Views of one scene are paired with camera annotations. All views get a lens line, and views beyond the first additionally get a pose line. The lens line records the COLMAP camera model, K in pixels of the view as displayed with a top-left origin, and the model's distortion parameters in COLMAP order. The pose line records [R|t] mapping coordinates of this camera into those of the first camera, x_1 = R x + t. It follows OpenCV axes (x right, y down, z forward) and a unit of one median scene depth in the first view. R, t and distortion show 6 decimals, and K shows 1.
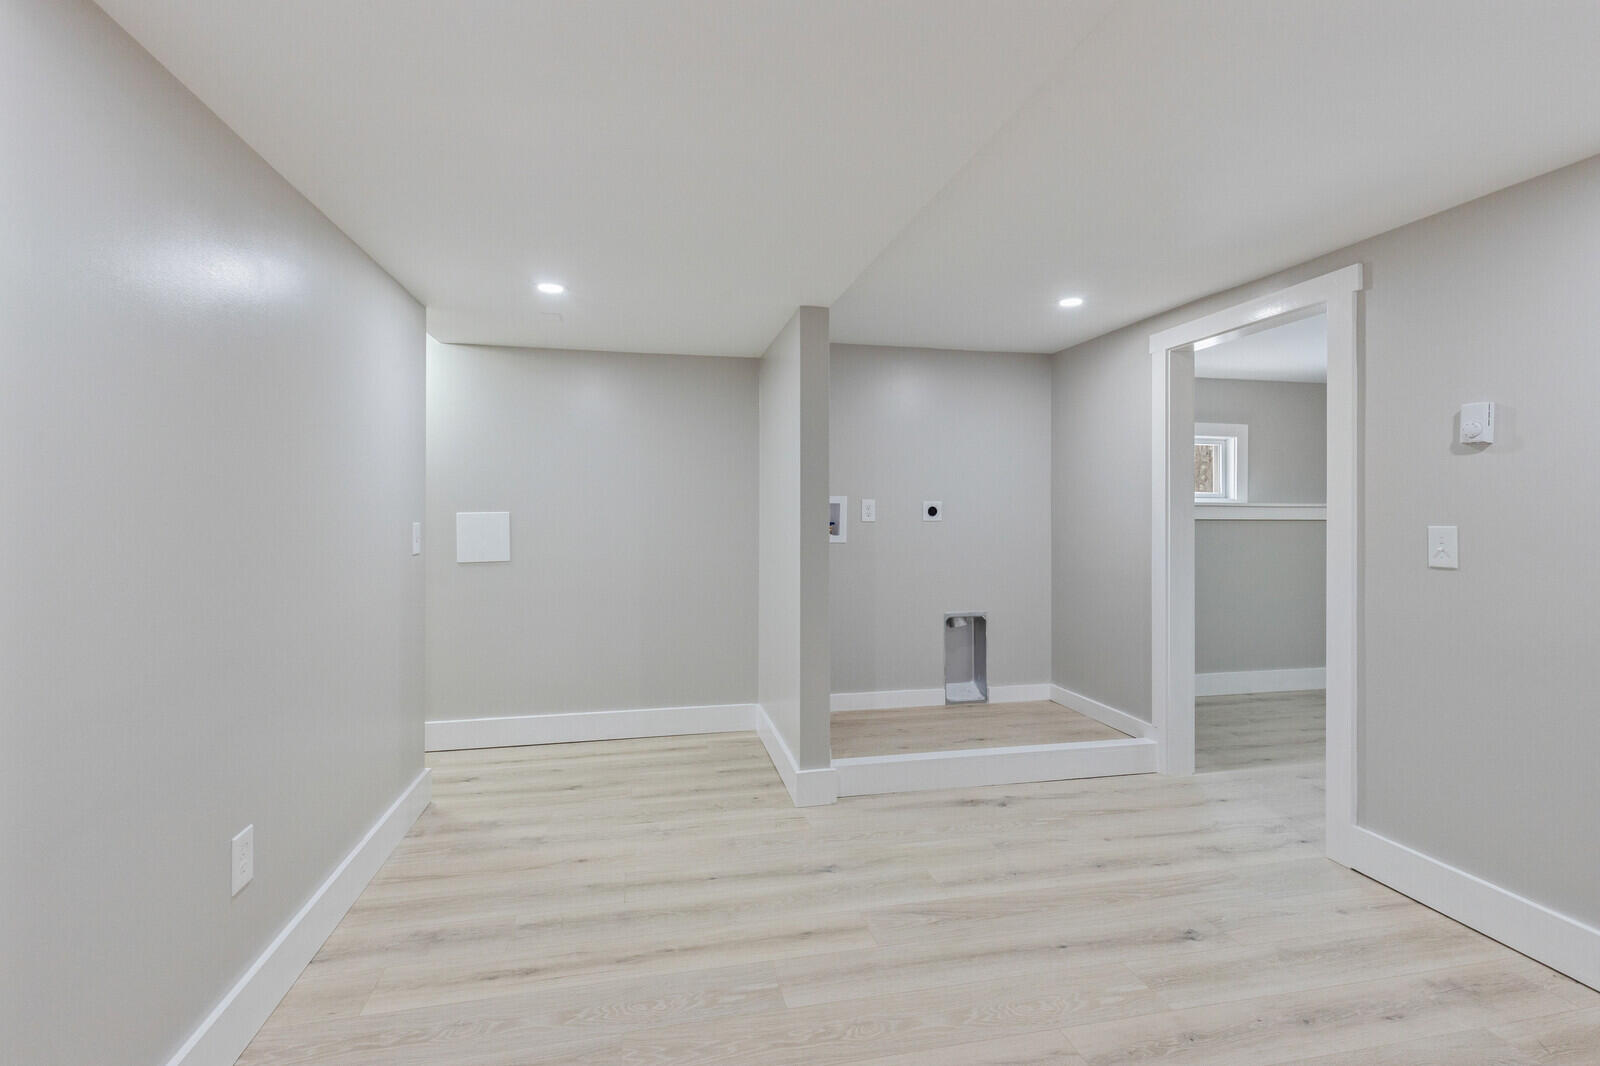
lens RADIAL K [[716.7, 0, 798.5], [0, 716.7, 519.5], [0, 0, 1]] dist [0.003189, -0.001185]
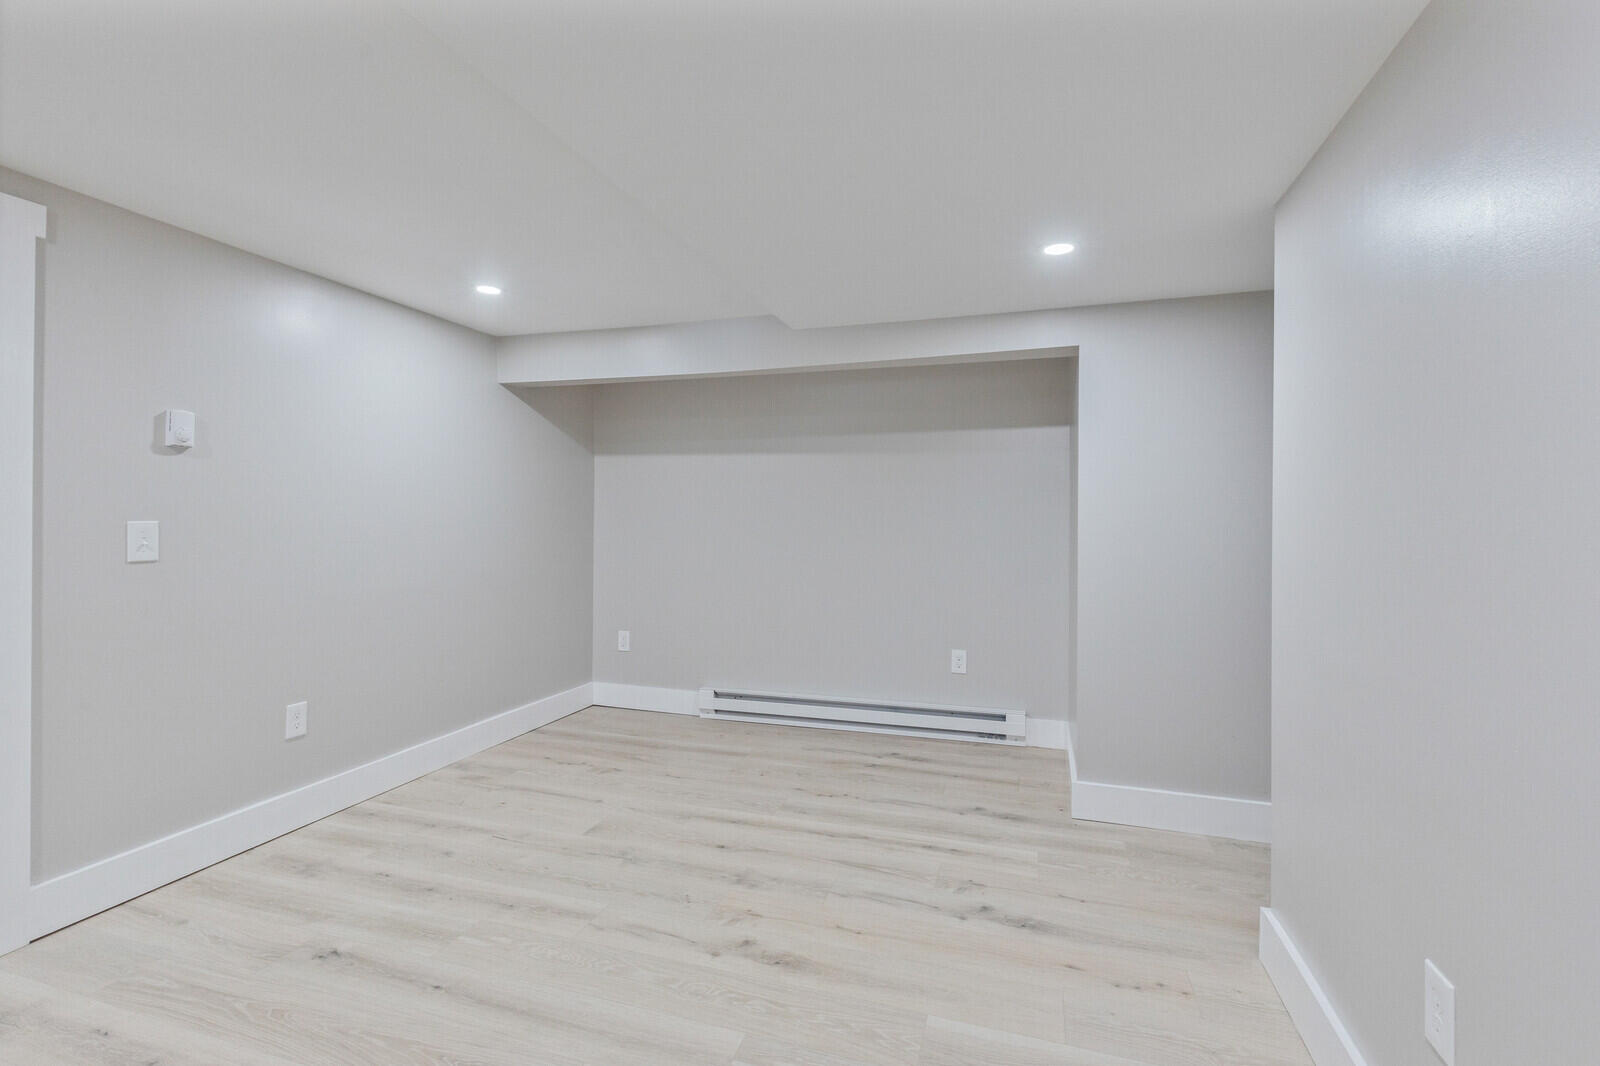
lens RADIAL K [[716.7, 0, 788.7], [0, 716.7, 528.0], [0, 0, 1]] dist [0.003189, -0.001185]
pose [[-0.862066, -0.012756, 0.506635, -0.462826], [-0.007656, 0.999897, 0.012148, 0.000287], [-0.506738, 0.006593, -0.862075, 1.540460]]
